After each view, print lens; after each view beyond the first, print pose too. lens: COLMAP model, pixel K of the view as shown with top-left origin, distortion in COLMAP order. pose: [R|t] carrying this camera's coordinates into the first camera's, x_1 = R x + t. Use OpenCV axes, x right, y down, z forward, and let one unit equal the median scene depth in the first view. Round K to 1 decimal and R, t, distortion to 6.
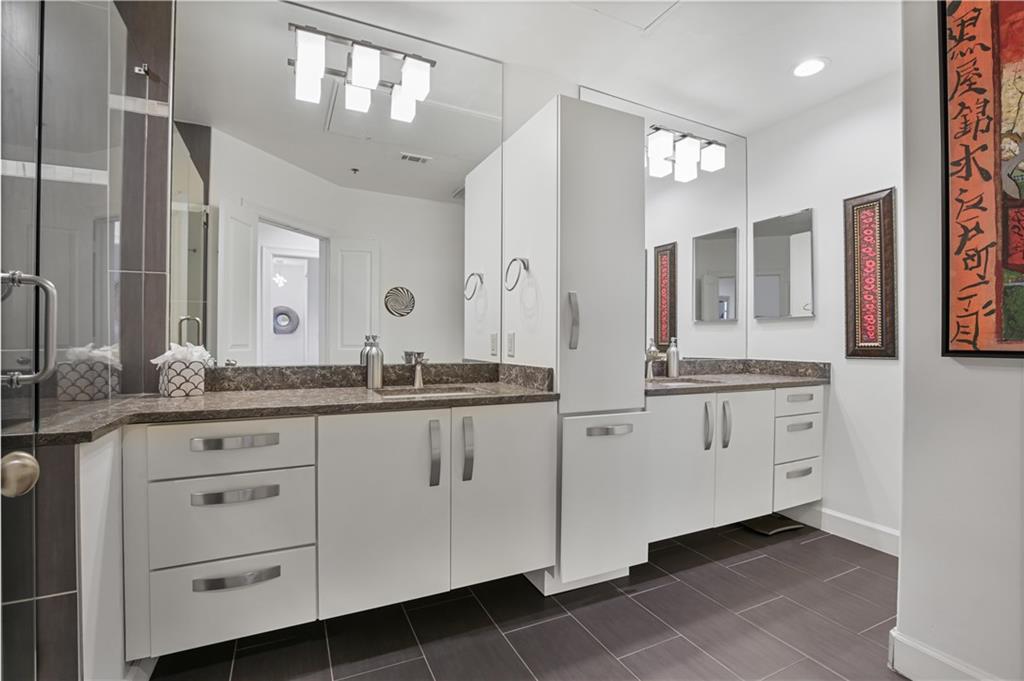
lens RADIAL K [[472.4, 0, 512.0], [0, 472.4, 340.5], [0, 0, 1]] dist [-0.024021, 0.000011]
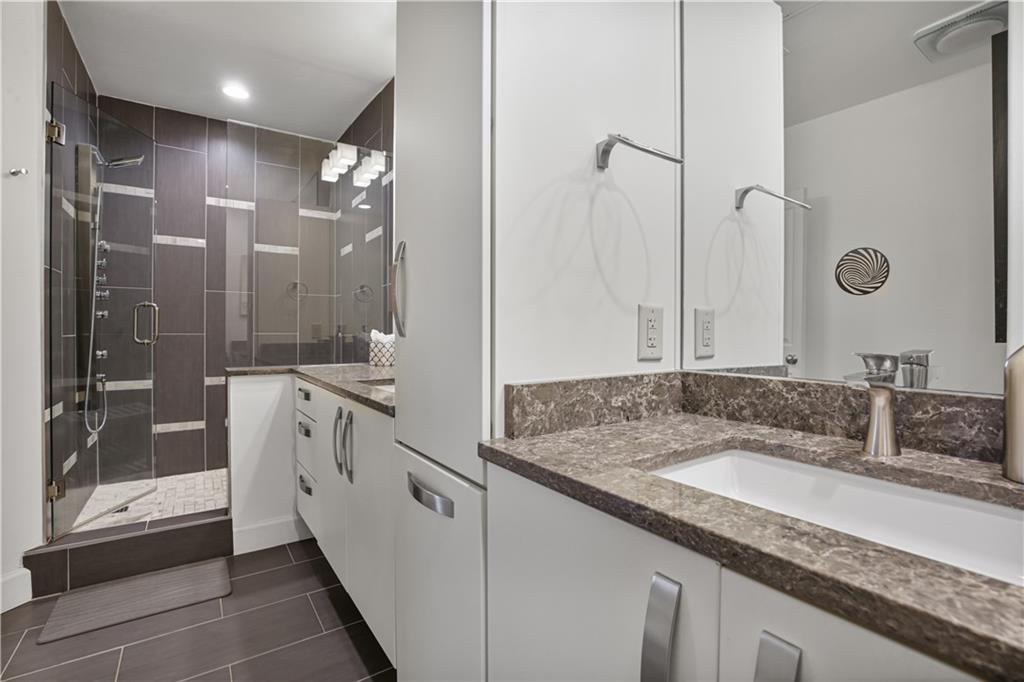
lens RADIAL K [[472.4, 0, 512.0], [0, 472.4, 341.0], [0, 0, 1]] dist [-0.024021, 0.000011]
pose [[0.143338, 0.012462, -0.989595, 0.734499], [-0.006735, 0.999910, 0.011616, 0.017332], [0.989651, 0.005000, 0.143409, 1.040659]]
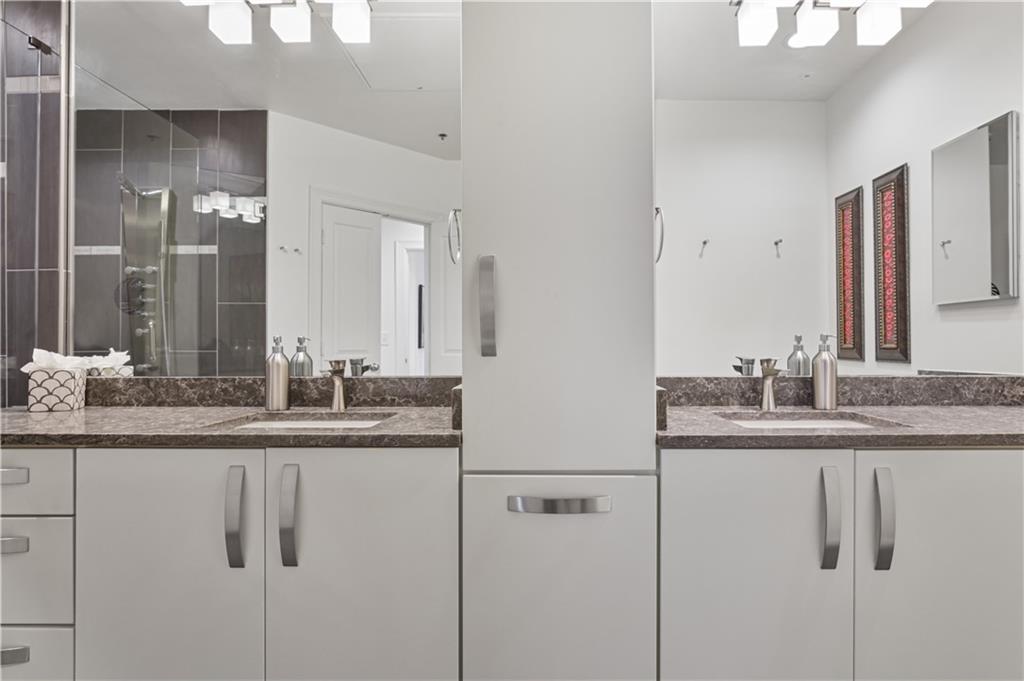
lens RADIAL K [[560.6, 0, 539.9], [0, 560.6, 329.2], [0, 0, 1]] dist [-0.007112, 0.001034]
pose [[0.897236, -0.019212, -0.441133, 0.476665], [0.007806, 0.999587, -0.027656, 0.003935], [0.441482, 0.021370, 0.897016, 0.410663]]
